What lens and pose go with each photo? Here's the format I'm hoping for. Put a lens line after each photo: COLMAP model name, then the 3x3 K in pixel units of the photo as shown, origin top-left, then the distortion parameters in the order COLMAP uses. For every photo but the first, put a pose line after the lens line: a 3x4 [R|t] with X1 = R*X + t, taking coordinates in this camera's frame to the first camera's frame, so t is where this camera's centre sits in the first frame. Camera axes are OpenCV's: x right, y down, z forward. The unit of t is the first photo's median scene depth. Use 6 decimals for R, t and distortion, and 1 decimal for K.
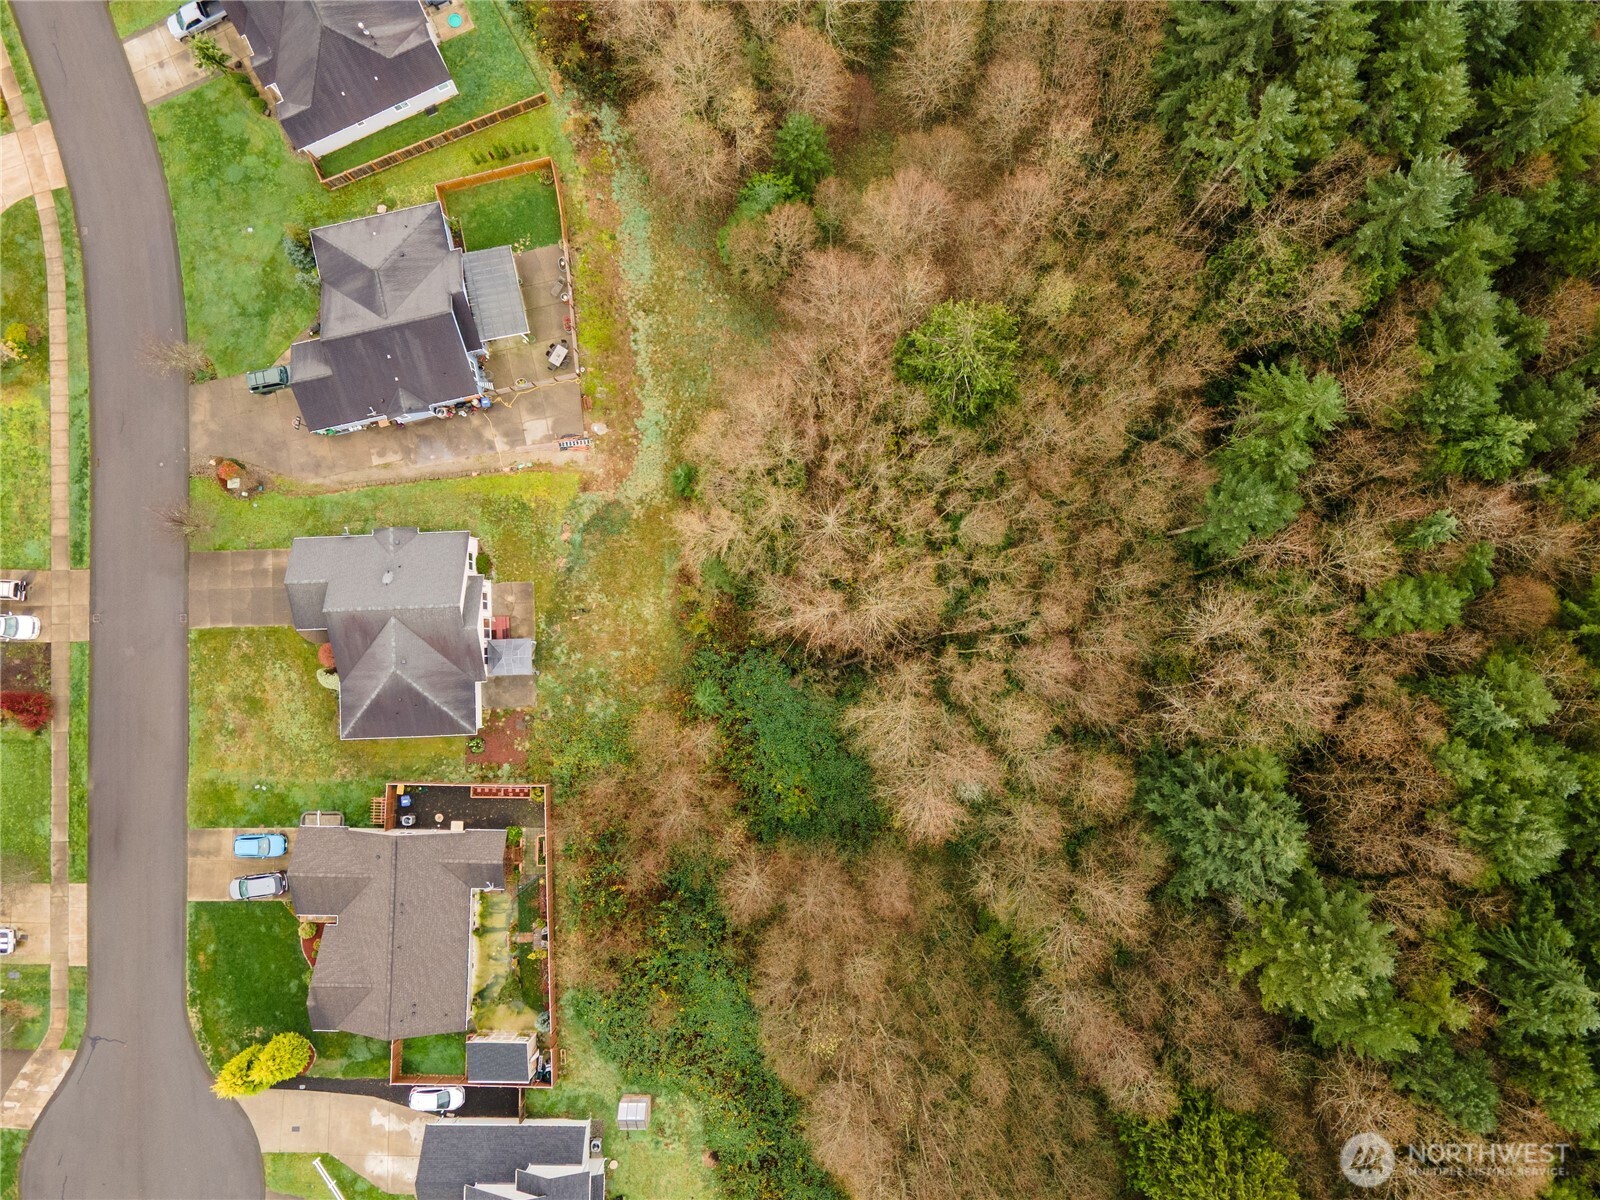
lens RADIAL K [[1186.8, 0, 803.8], [0, 1186.8, 600.3], [0, 0, 1]] dist [0.014039, 0.054631]
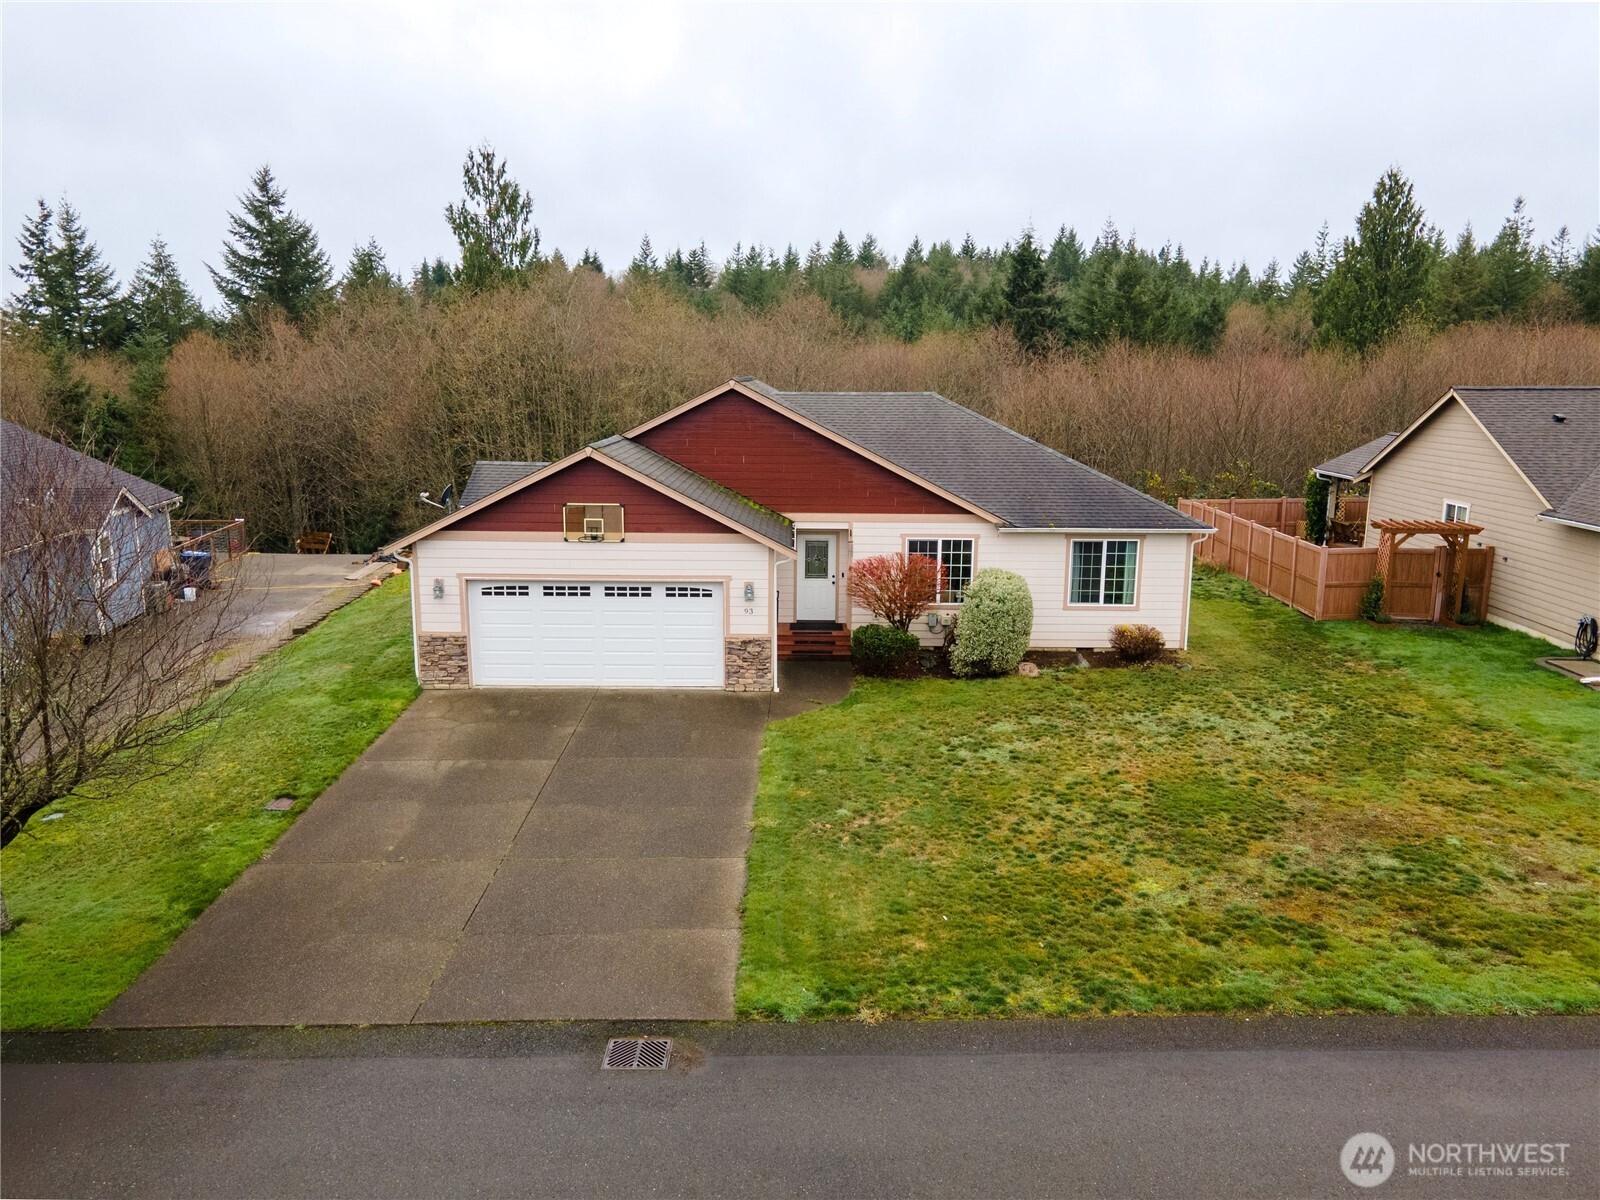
lens RADIAL K [[1186.8, 0, 803.8], [0, 1186.8, 600.3], [0, 0, 1]] dist [0.014039, 0.054631]
pose [[0.030095, -0.147006, 0.988678, -0.636674], [0.998054, 0.058462, -0.021688, 0.031446], [-0.054612, 0.987406, 0.148479, 0.955581]]
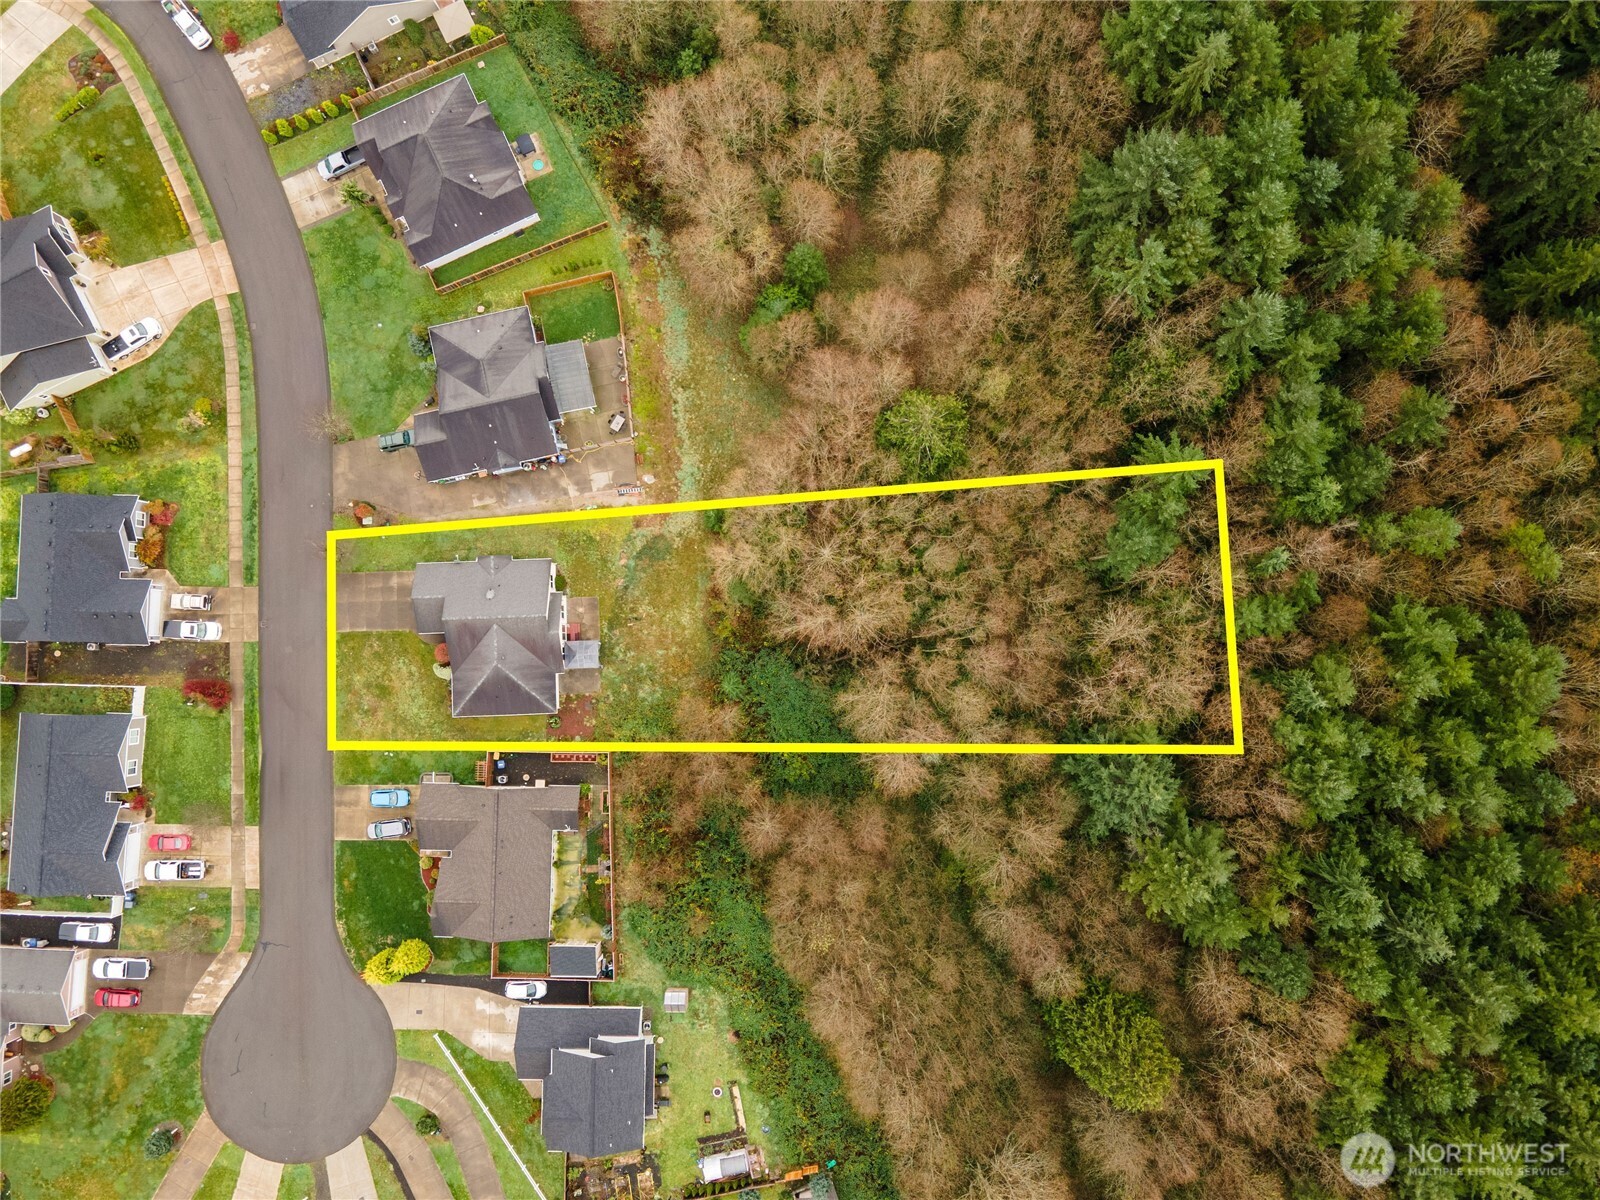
lens RADIAL K [[1162.8, 0, 808.0], [0, 1162.8, 601.4], [0, 0, 1]] dist [0.035265, -0.000674]
pose [[0.999956, 0.002409, 0.009037, -0.008954], [-0.002415, 0.999997, 0.000714, -0.012097], [-0.009035, -0.000736, 0.999959, -0.281788]]
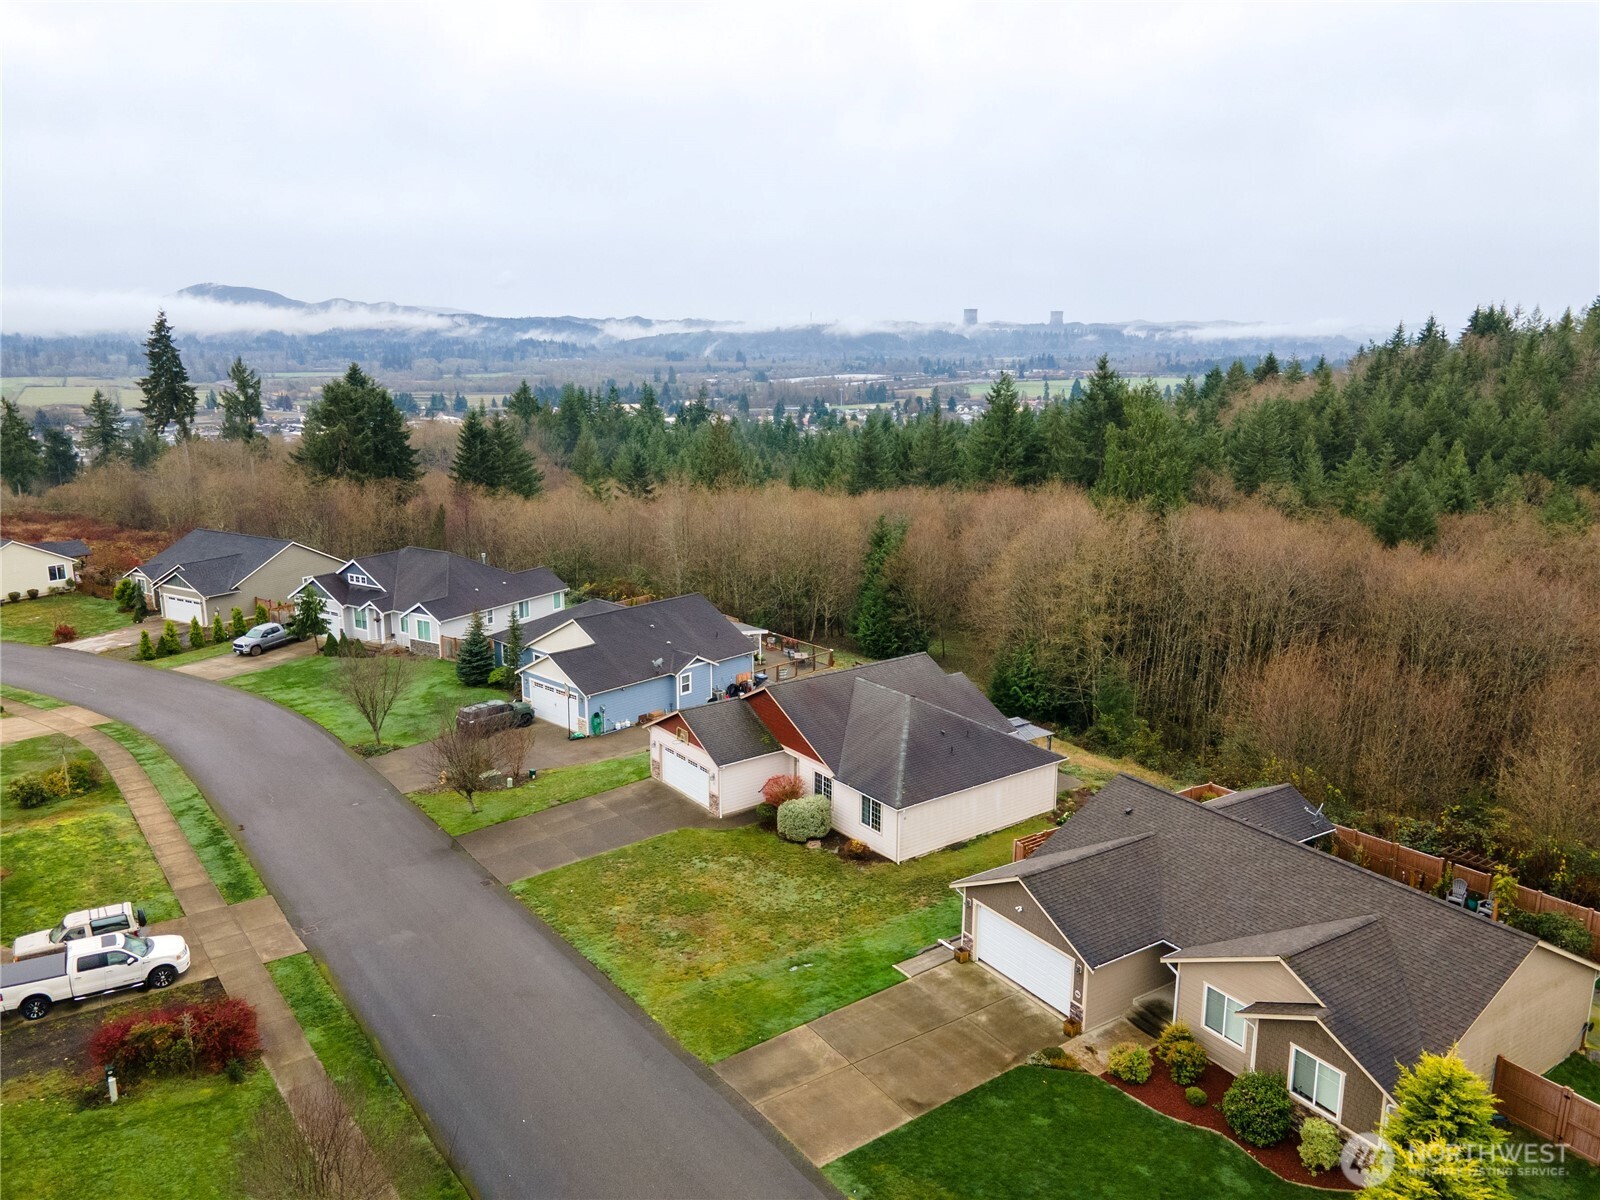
lens RADIAL K [[1162.8, 0, 808.0], [0, 1162.8, 601.4], [0, 0, 1]] dist [0.035265, -0.000674]
pose [[0.823189, -0.082773, 0.561702, -0.690790], [0.564206, 0.229899, -0.792980, 0.476740], [-0.063497, 0.969688, 0.235951, 0.765911]]
